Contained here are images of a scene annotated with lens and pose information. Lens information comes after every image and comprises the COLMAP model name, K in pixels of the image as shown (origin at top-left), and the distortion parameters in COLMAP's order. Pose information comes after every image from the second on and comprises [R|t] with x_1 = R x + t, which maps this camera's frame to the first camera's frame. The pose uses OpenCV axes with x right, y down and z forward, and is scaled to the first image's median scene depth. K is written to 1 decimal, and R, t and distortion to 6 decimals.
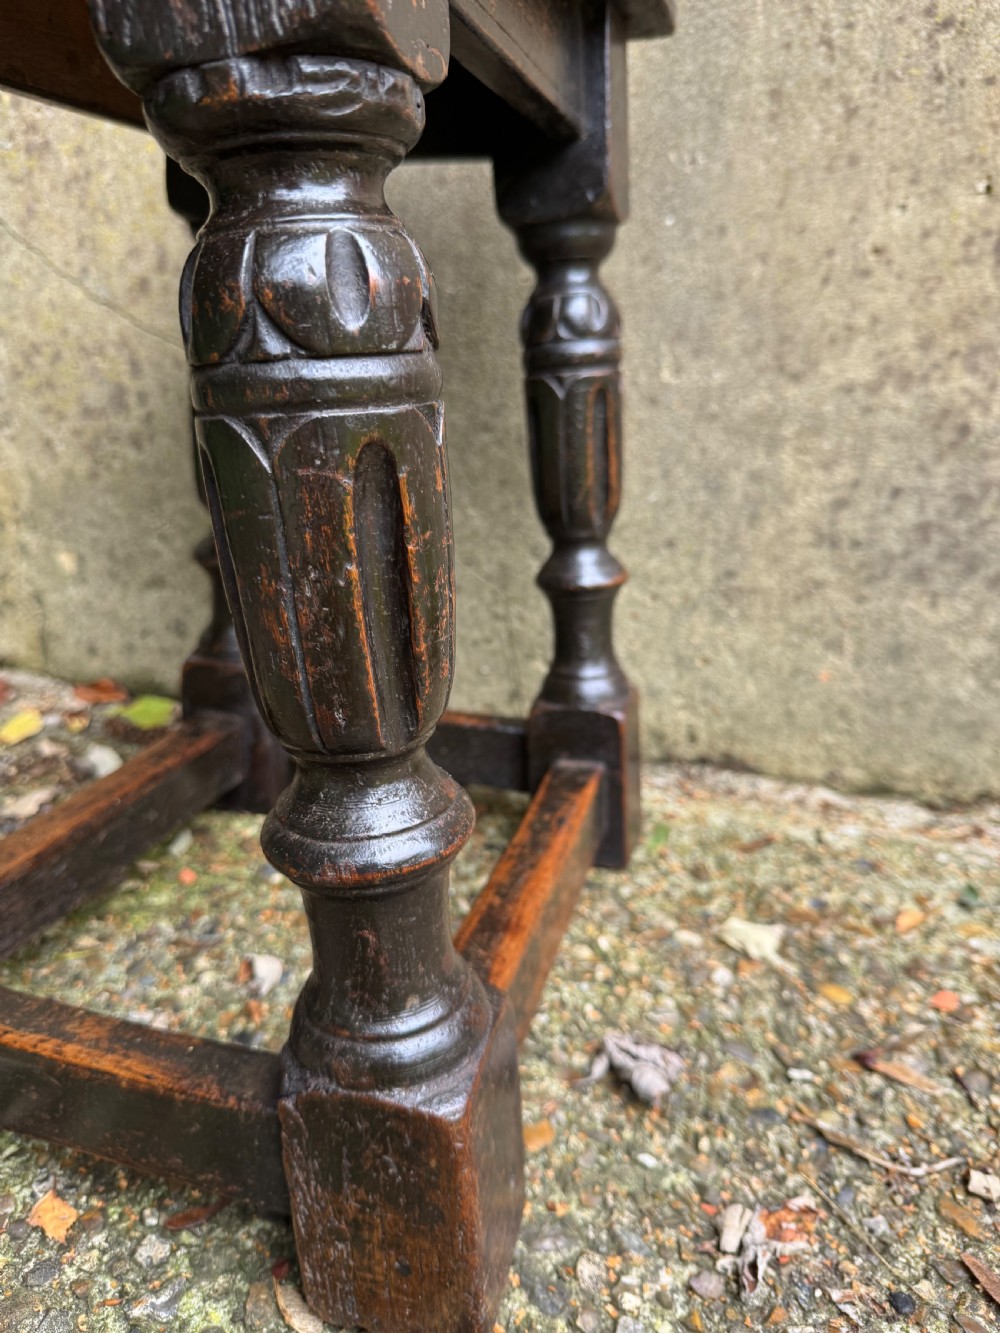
lens RADIAL K [[1000.1, 0, 494.4], [0, 1000.1, 684.2], [0, 0, 1]] dist [-0.072743, 0.029875]
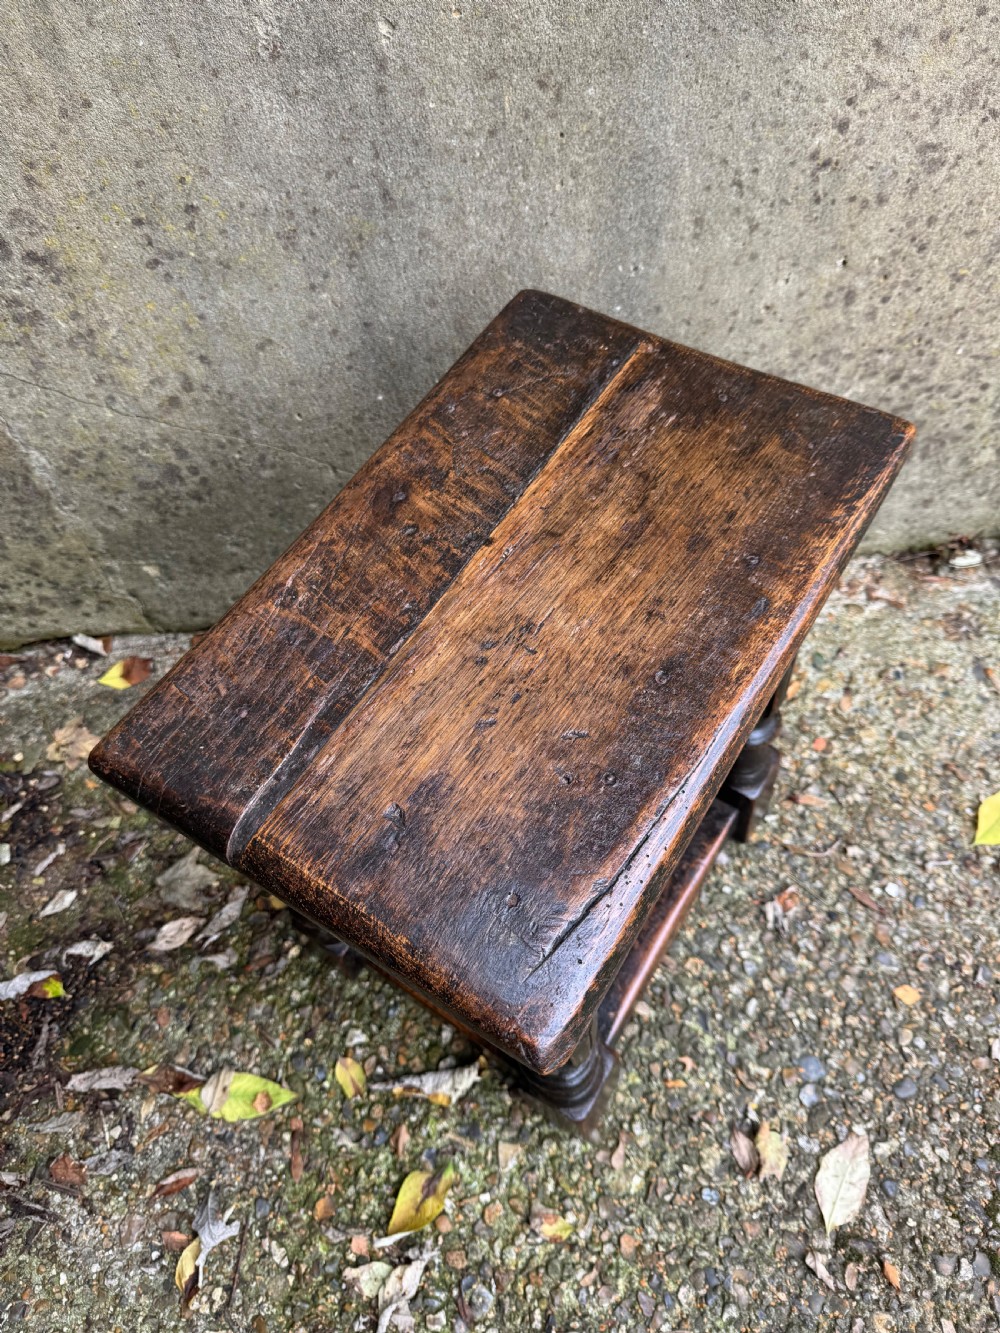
lens RADIAL K [[970.0, 0, 492.9], [0, 970.0, 684.6], [0, 0, 1]] dist [-0.007848, -0.011632]
pose [[0.928174, -0.349738, 0.127184, -0.353140], [0.192799, 0.744228, 0.639495, -1.068316], [-0.318309, -0.569042, 0.758202, -0.238249]]
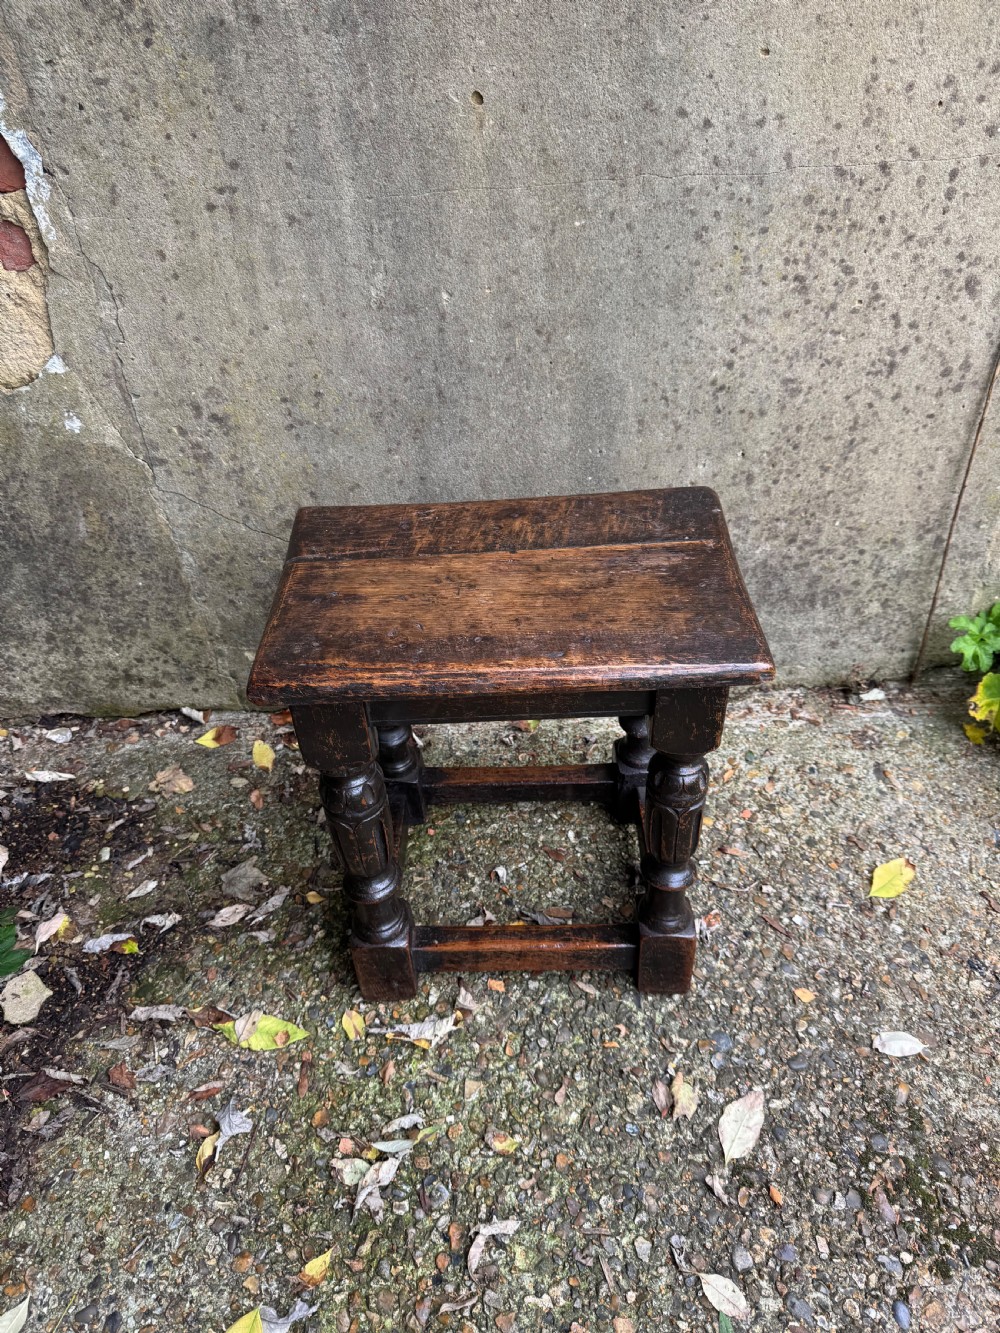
lens RADIAL K [[970.0, 0, 496.7], [0, 970.0, 681.1], [0, 0, 1]] dist [-0.007848, -0.011632]
pose [[0.955131, -0.243867, 0.168086, -0.471162], [0.160565, 0.903213, 0.398027, -1.005604], [-0.248883, -0.353180, 0.901843, -0.931324]]
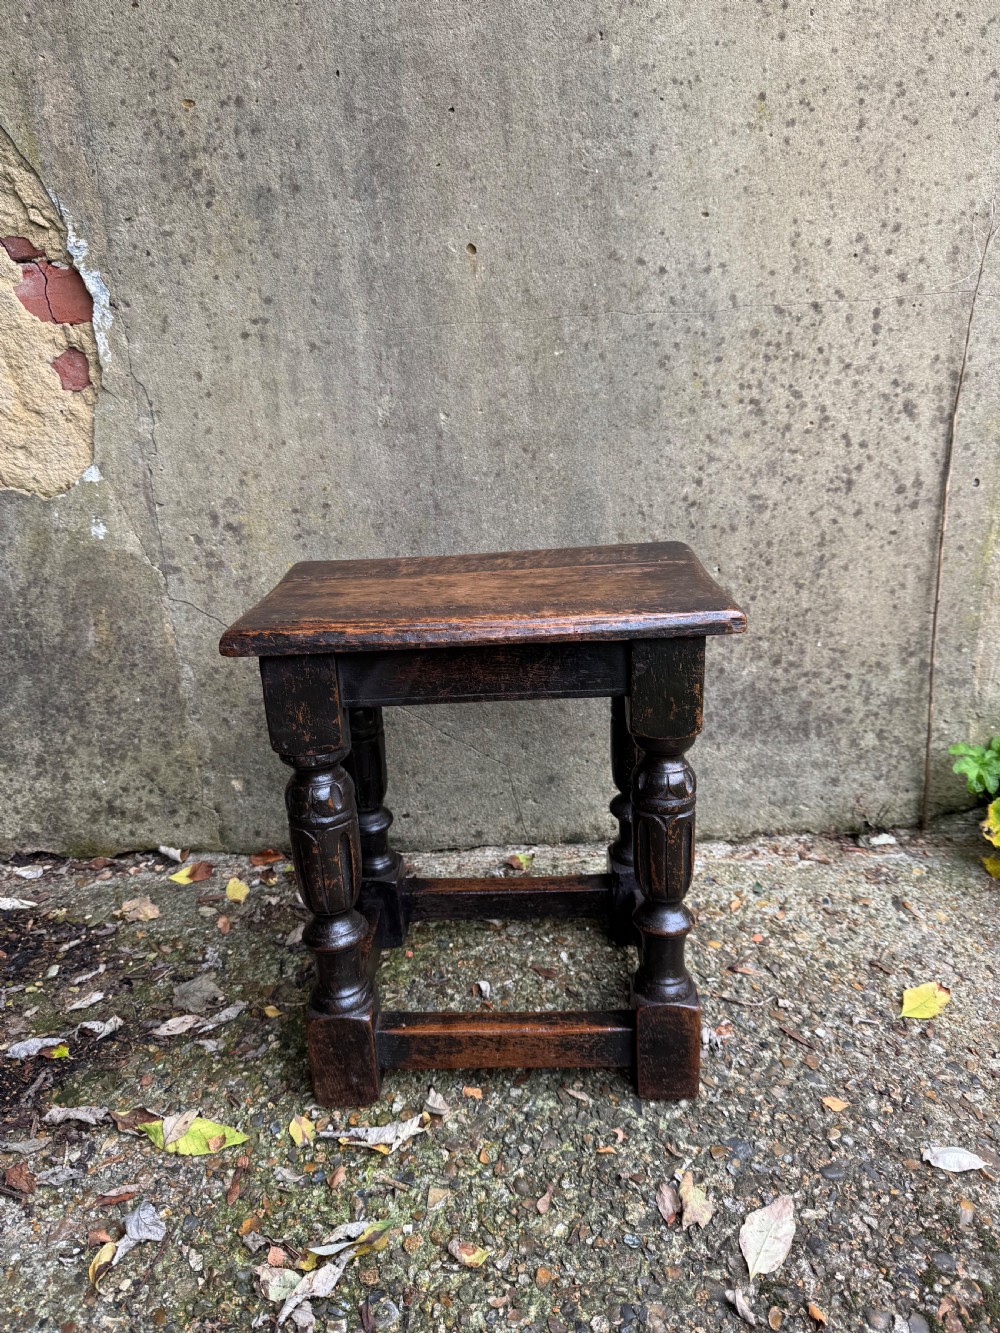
lens RADIAL K [[970.0, 0, 495.6], [0, 970.0, 673.0], [0, 0, 1]] dist [-0.007848, -0.011632]
pose [[0.962169, -0.151112, 0.226706, -0.526193], [0.152200, 0.988267, 0.012779, -0.393454], [-0.225977, 0.022209, 0.973879, -1.043429]]
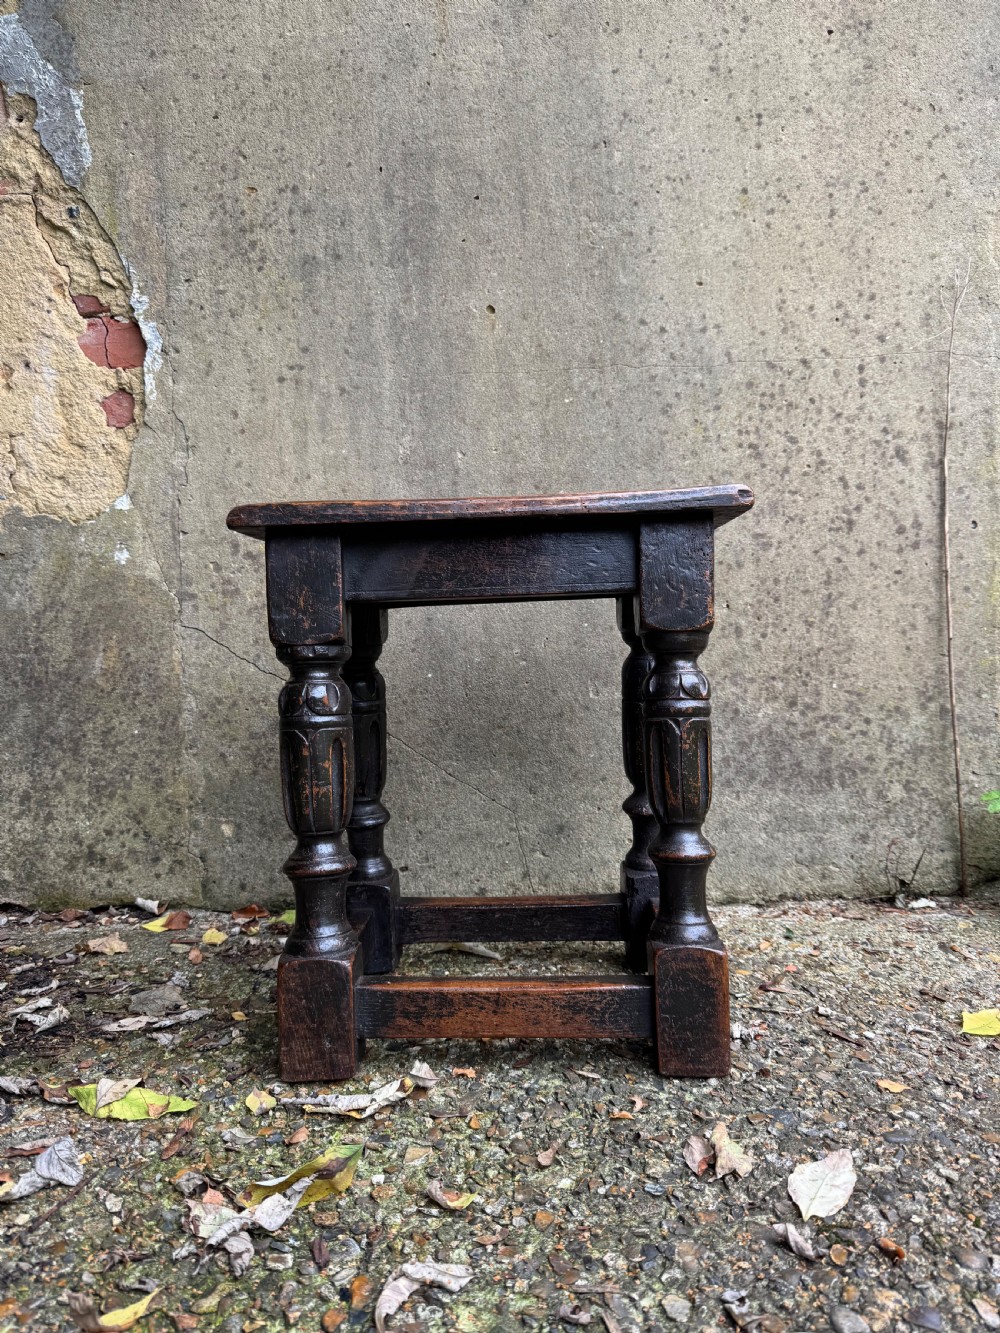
lens RADIAL K [[970.0, 0, 500.8], [0, 970.0, 663.4], [0, 0, 1]] dist [-0.007848, -0.011632]
pose [[0.966992, -0.053301, 0.249169, -0.566532], [0.128911, 0.945834, -0.297958, 0.210677], [-0.219791, 0.320244, 0.921485, -0.903318]]
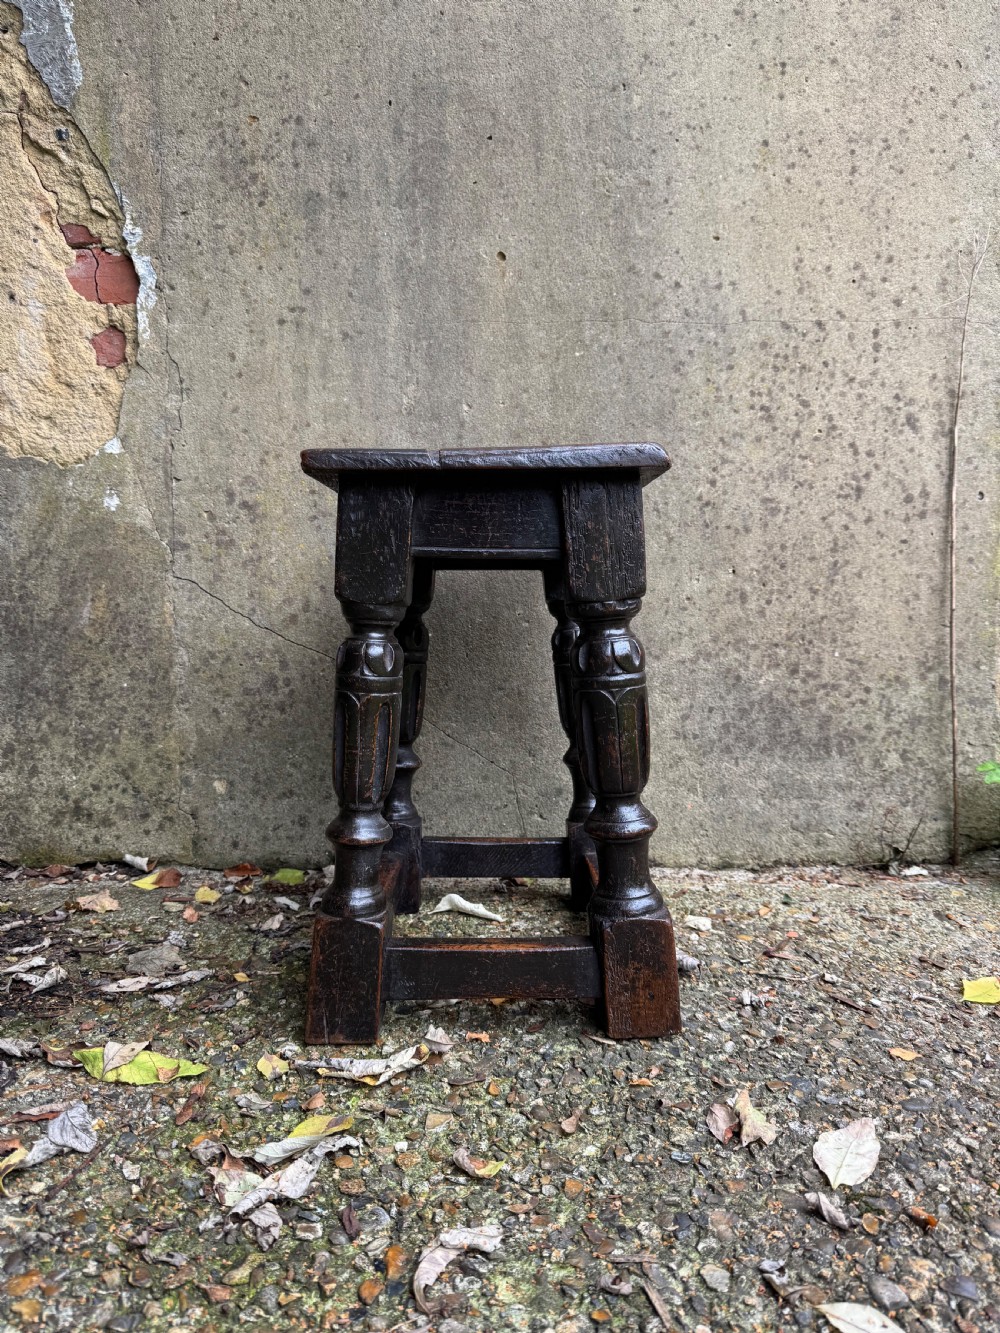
lens RADIAL K [[970.0, 0, 504.0], [0, 970.0, 665.6], [0, 0, 1]] dist [-0.007848, -0.011632]
pose [[0.957071, -0.043094, 0.286633, -0.642174], [0.117807, 0.961358, -0.248824, 0.182959], [-0.264834, 0.271909, 0.925164, -0.849244]]
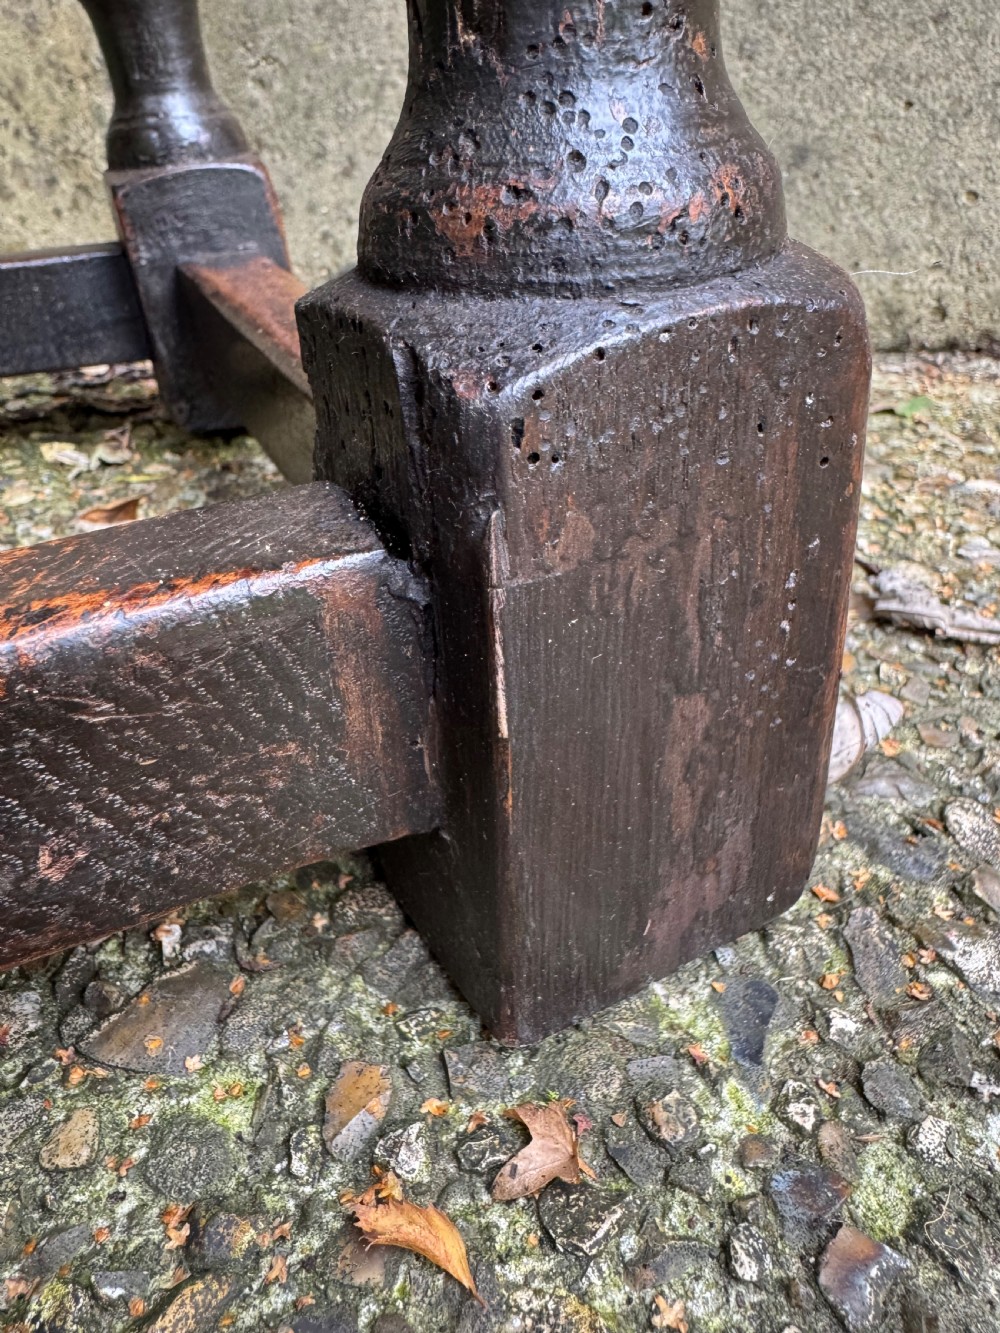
lens RADIAL K [[975.5, 0, 506.7], [0, 975.5, 582.3], [0, 0, 1]] dist [0.011044, 0.010816]
pose [[0.995515, 0.031770, -0.089108, -0.076933], [-0.023427, 0.995375, 0.093161, 0.253418], [0.091655, -0.090656, 0.991656, 0.258621]]
